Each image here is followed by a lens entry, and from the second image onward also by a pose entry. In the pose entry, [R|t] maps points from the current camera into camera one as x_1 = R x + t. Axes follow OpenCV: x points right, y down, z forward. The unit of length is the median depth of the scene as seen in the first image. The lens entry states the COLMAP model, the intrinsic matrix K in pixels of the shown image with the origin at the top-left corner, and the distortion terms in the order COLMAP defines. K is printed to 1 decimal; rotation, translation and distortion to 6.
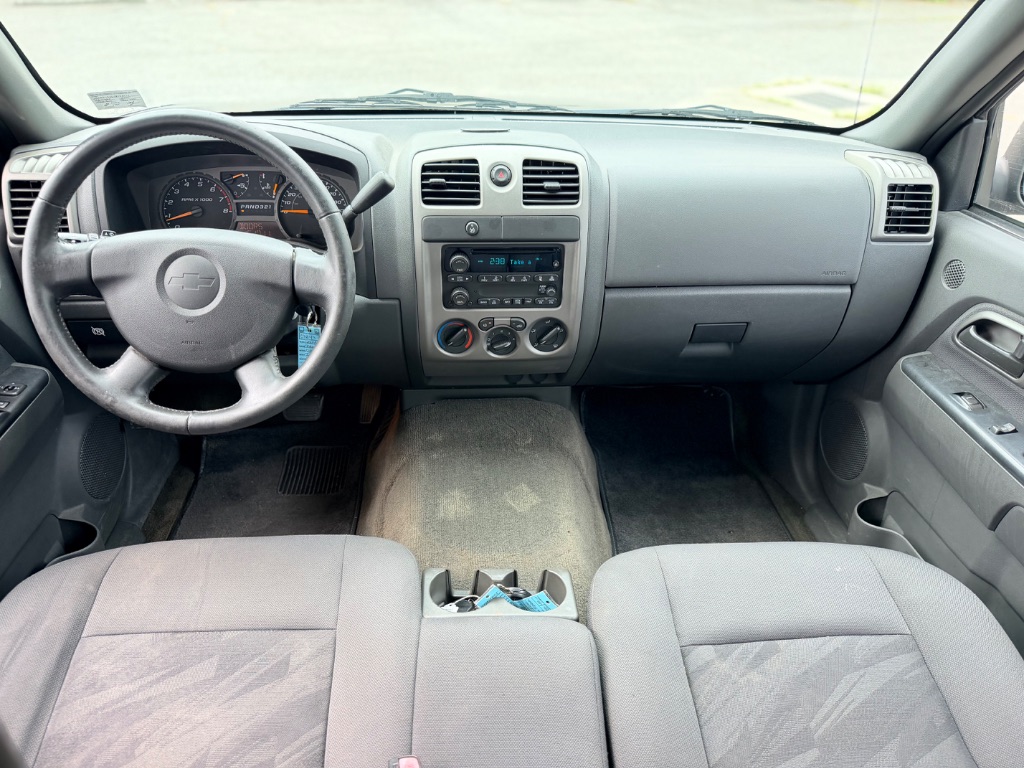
lens RADIAL K [[735.7, 0, 509.8], [0, 735.7, 383.7], [0, 0, 1]] dist [0.012338, -0.000741]
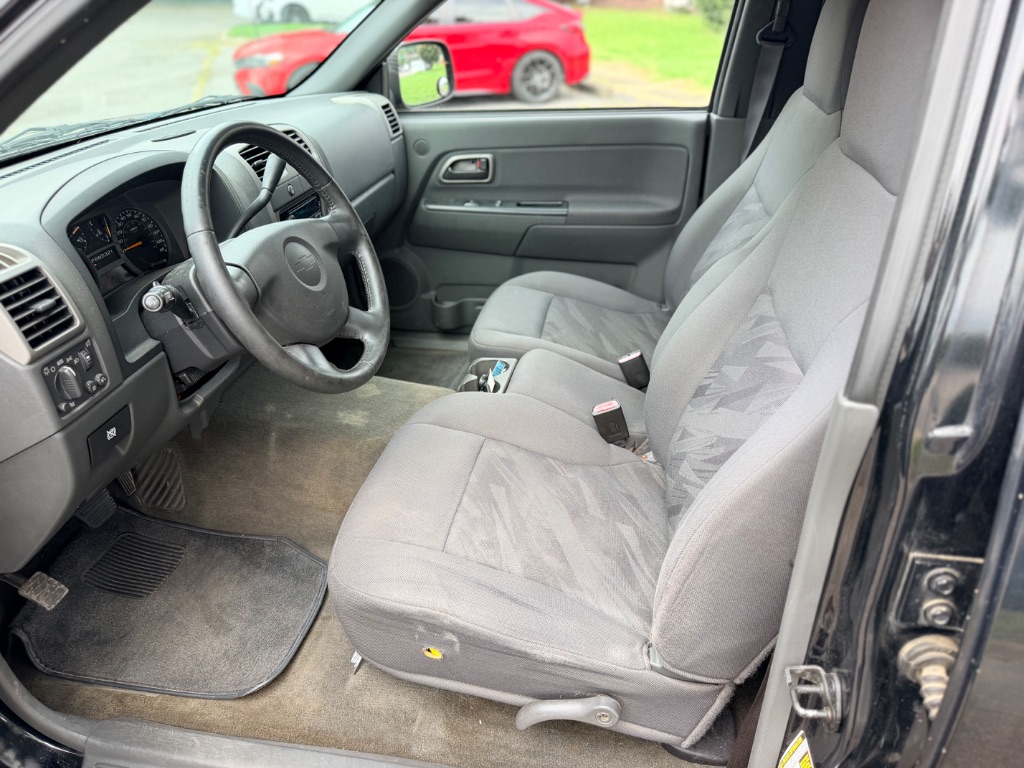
lens RADIAL K [[735.7, 0, 510.3], [0, 735.7, 384.2], [0, 0, 1]] dist [0.012338, -0.000741]
pose [[0.242002, -0.491378, 0.836650, -1.077334], [0.522472, 0.792586, 0.314373, -0.136770], [-0.817593, 0.361048, 0.448538, 0.224502]]
